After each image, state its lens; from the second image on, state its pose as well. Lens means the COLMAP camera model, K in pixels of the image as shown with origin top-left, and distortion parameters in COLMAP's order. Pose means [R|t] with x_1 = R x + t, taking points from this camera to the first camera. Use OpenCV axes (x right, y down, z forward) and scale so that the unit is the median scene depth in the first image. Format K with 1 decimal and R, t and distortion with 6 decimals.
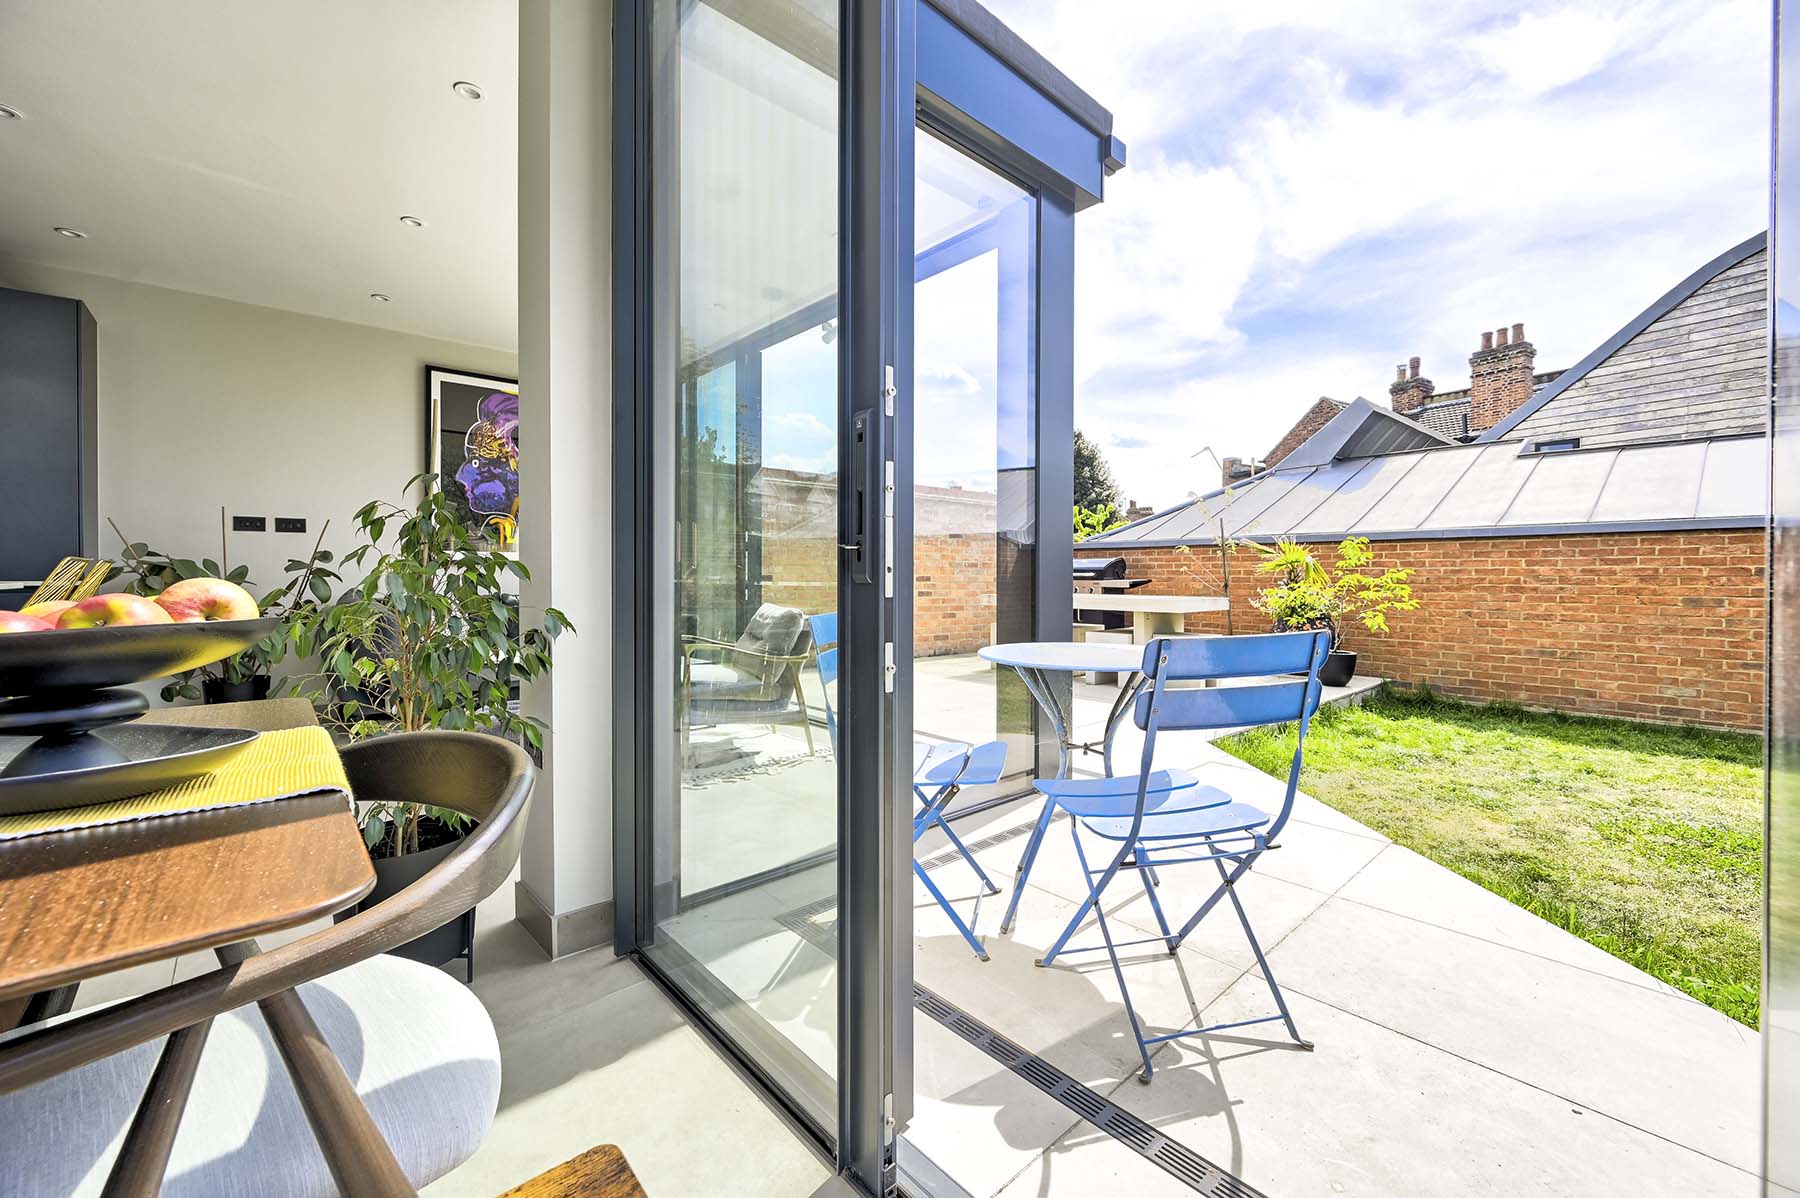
lens RADIAL K [[743.4, 0, 942.1], [0, 743.4, 581.2], [0, 0, 1]] dist [0.001009, 0.000084]
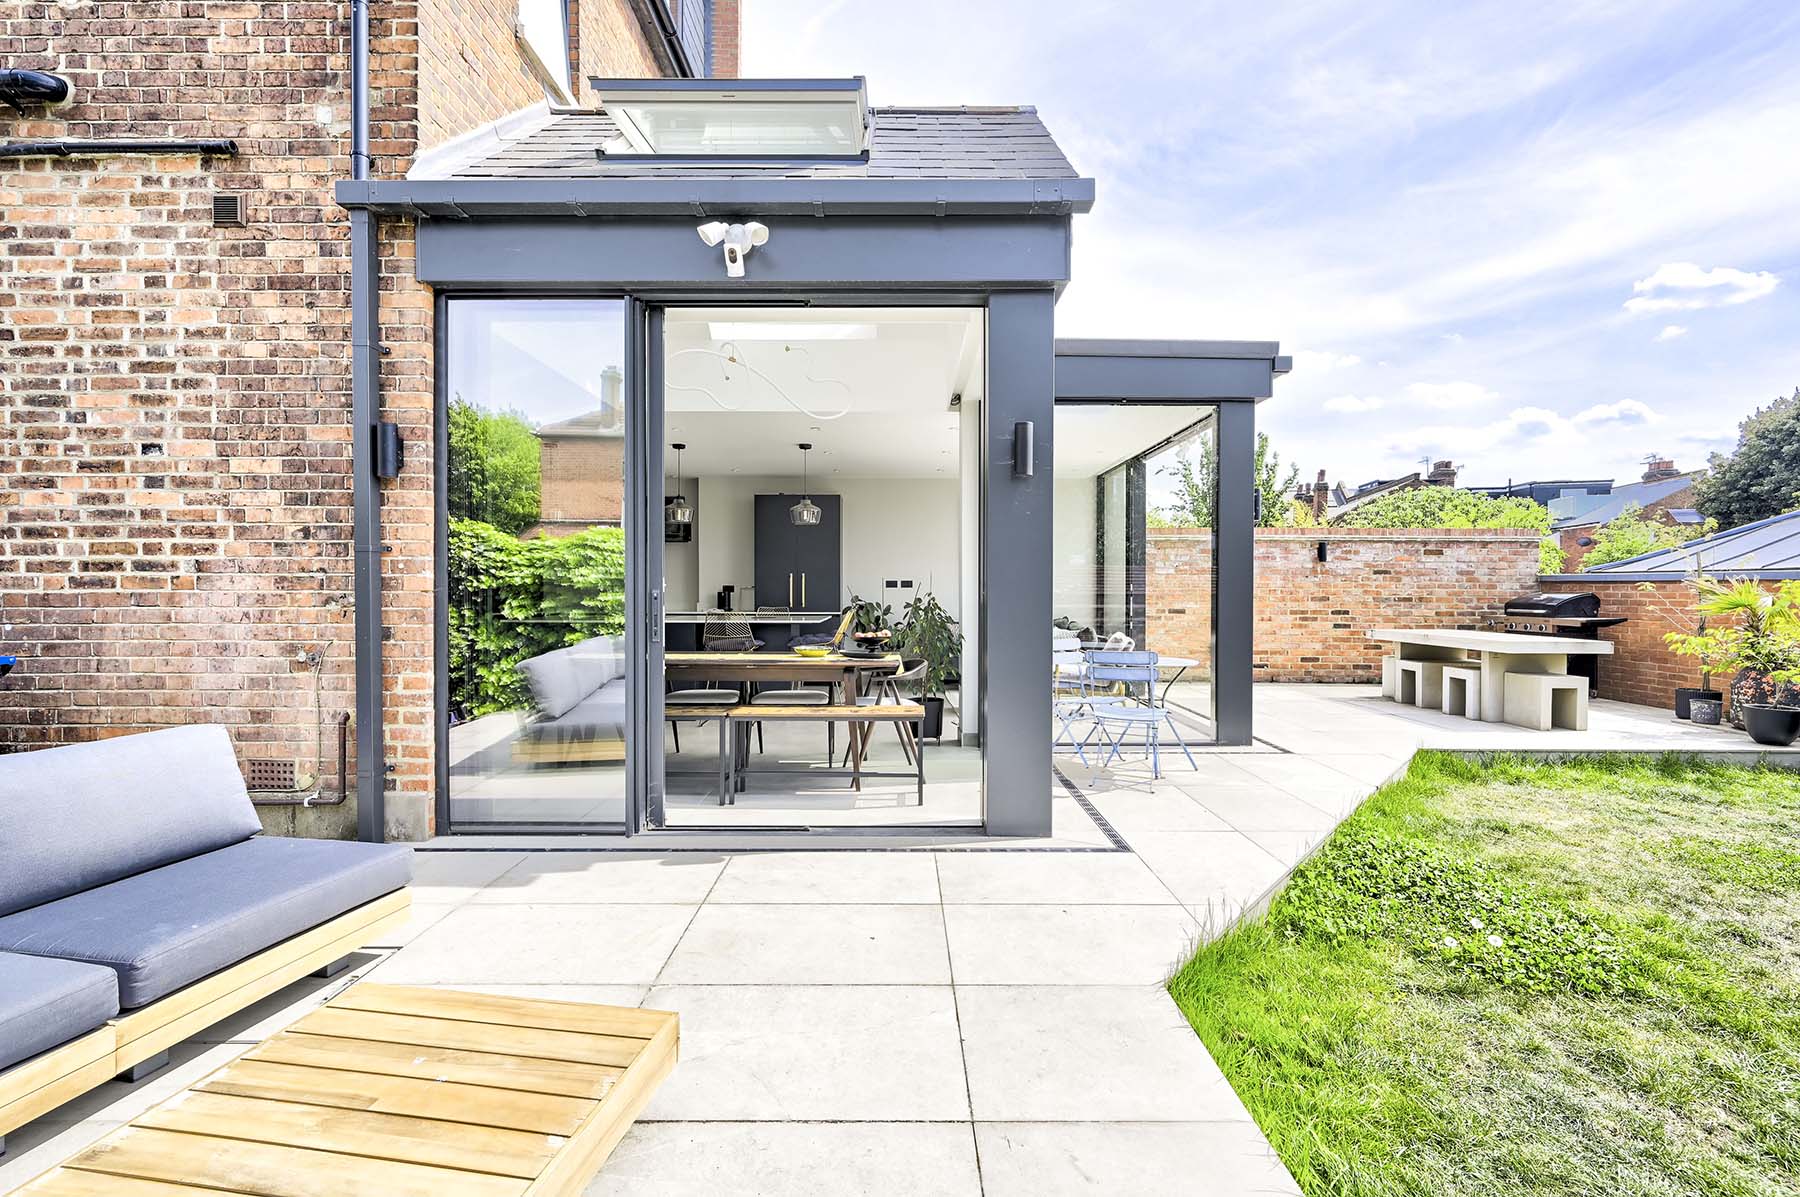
lens RADIAL K [[838.5, 0, 900.0], [0, 838.5, 598.5], [0, 0, 1]] dist [0.000302, 0.000217]
pose [[0.732082, 0.007183, -0.681179, 0.287074], [-0.005445, 0.999974, 0.004693, -0.021305], [0.681195, 0.000274, 0.732102, -0.288016]]
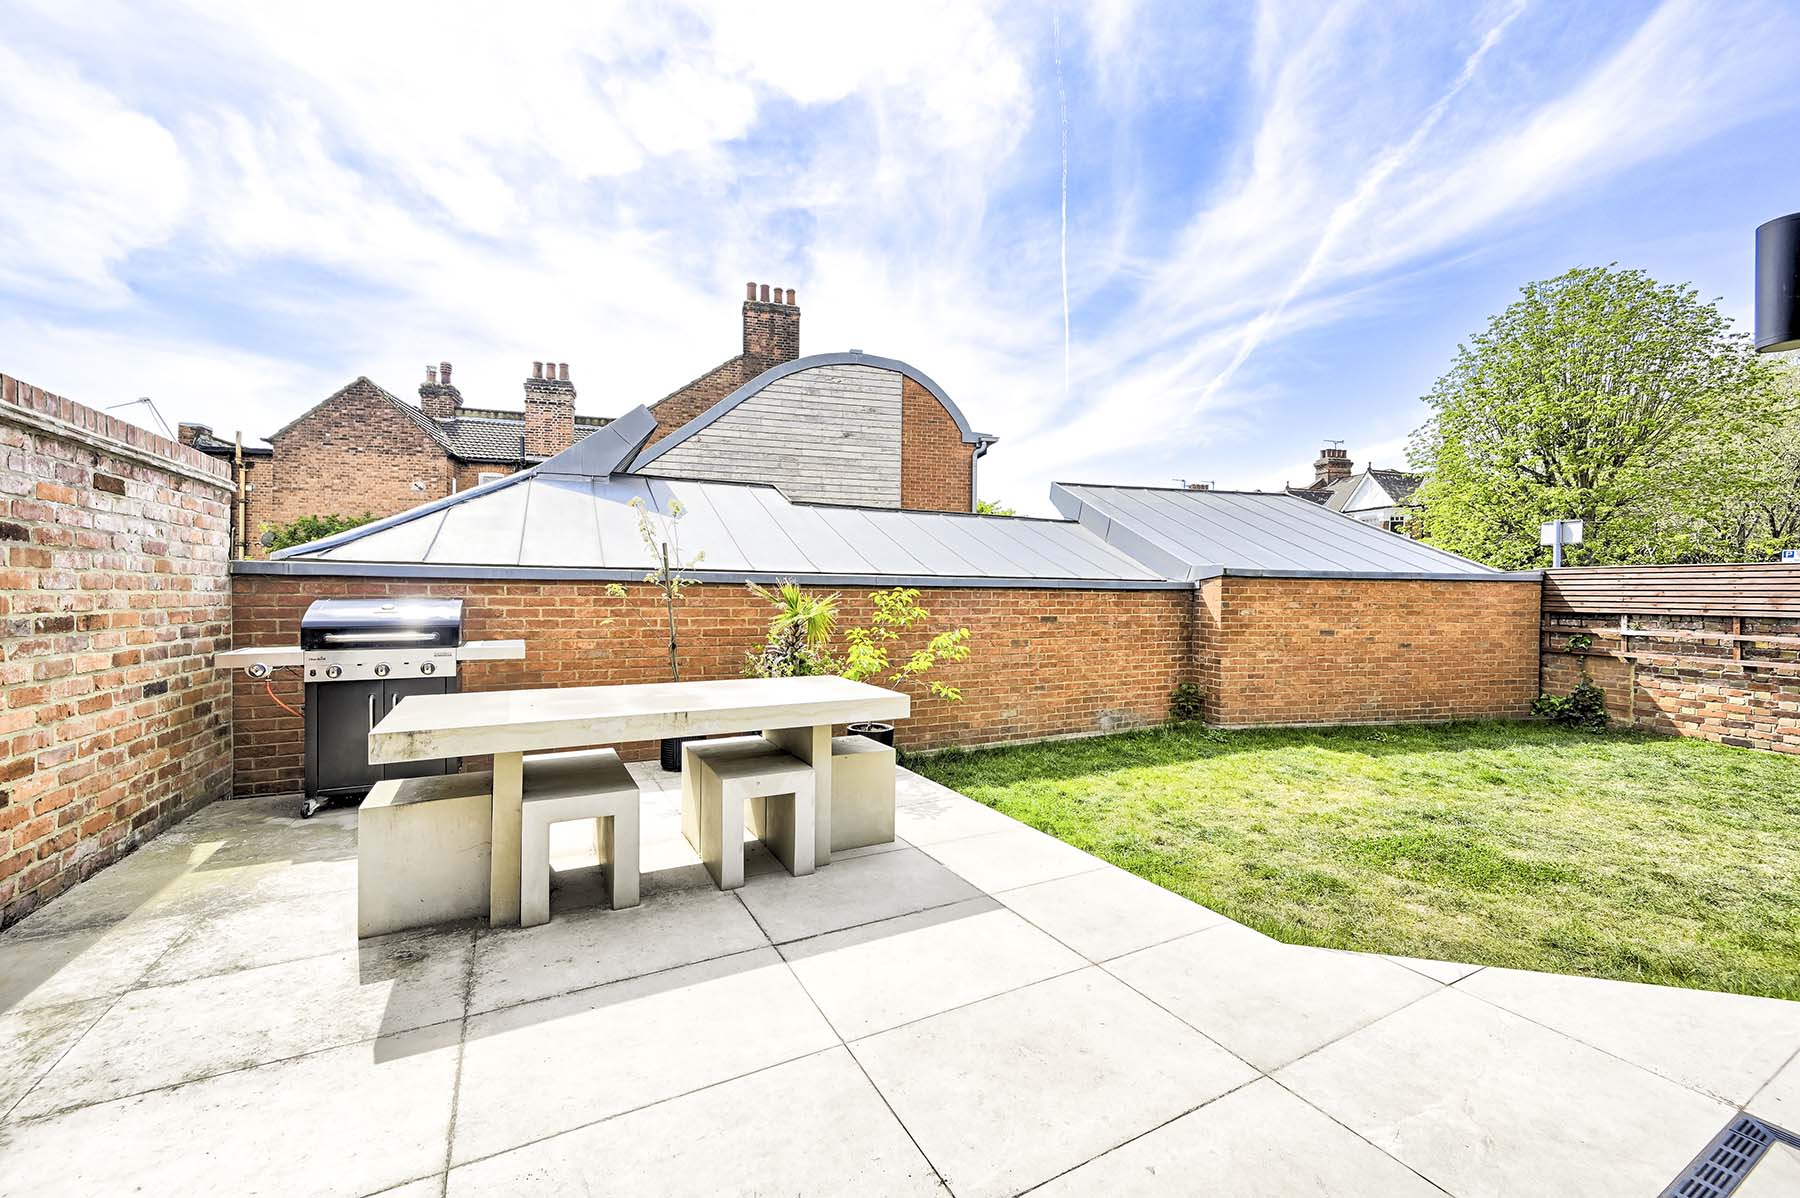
lens RADIAL K [[700.2, 0, 887.4], [0, 700.2, 589.8], [0, 0, 1]] dist [-0.013786, 0.002914]
pose [[0.259556, 0.002584, 0.965725, -0.116185], [-0.002844, 0.999994, -0.001912, -0.031567], [-0.965724, -0.002250, 0.259562, 0.461516]]
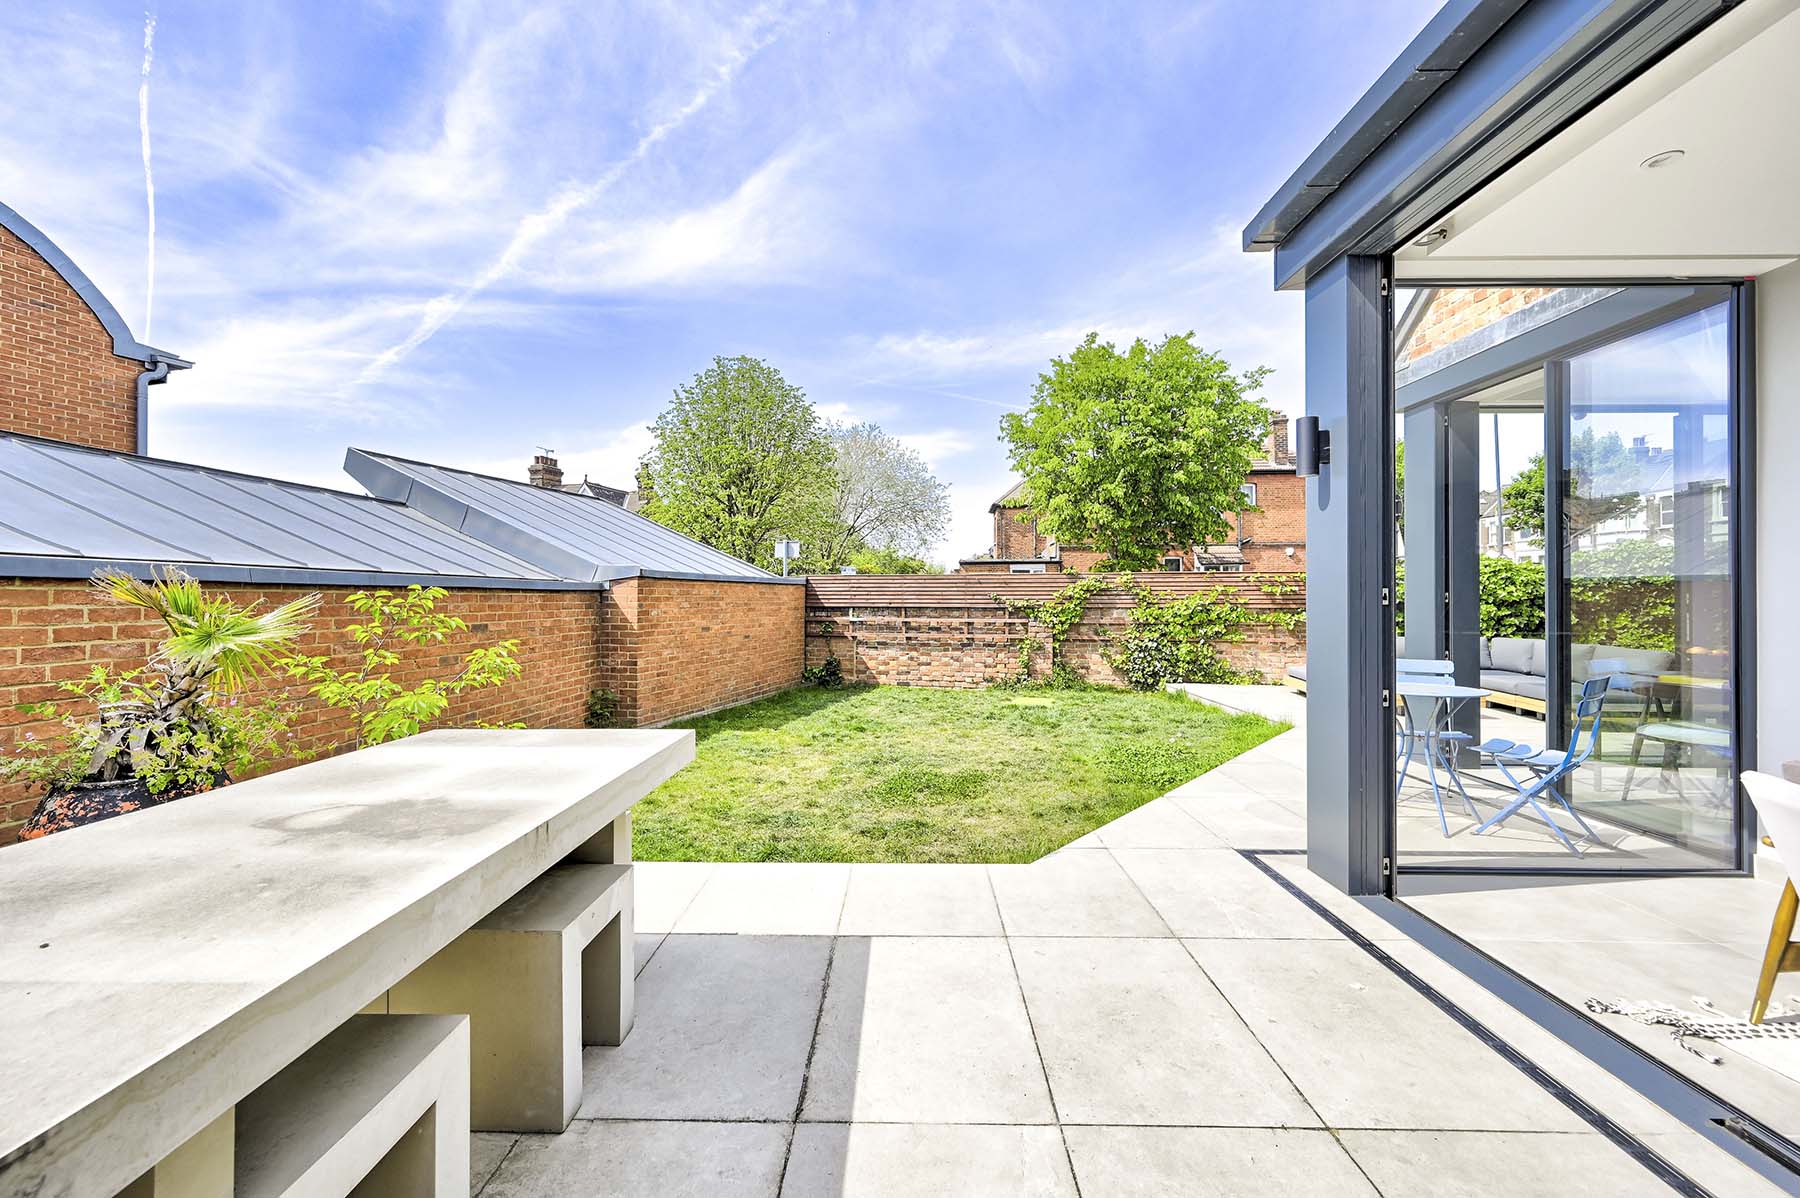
lens RADIAL K [[713.0, 0, 894.2], [0, 713.0, 598.2], [0, 0, 1]] dist [0.006521, 0.000238]
pose [[-0.720831, -0.003176, 0.693104, -0.028010], [0.002344, 0.999973, 0.007020, -0.030634], [-0.693107, 0.006685, -0.720804, 0.653492]]
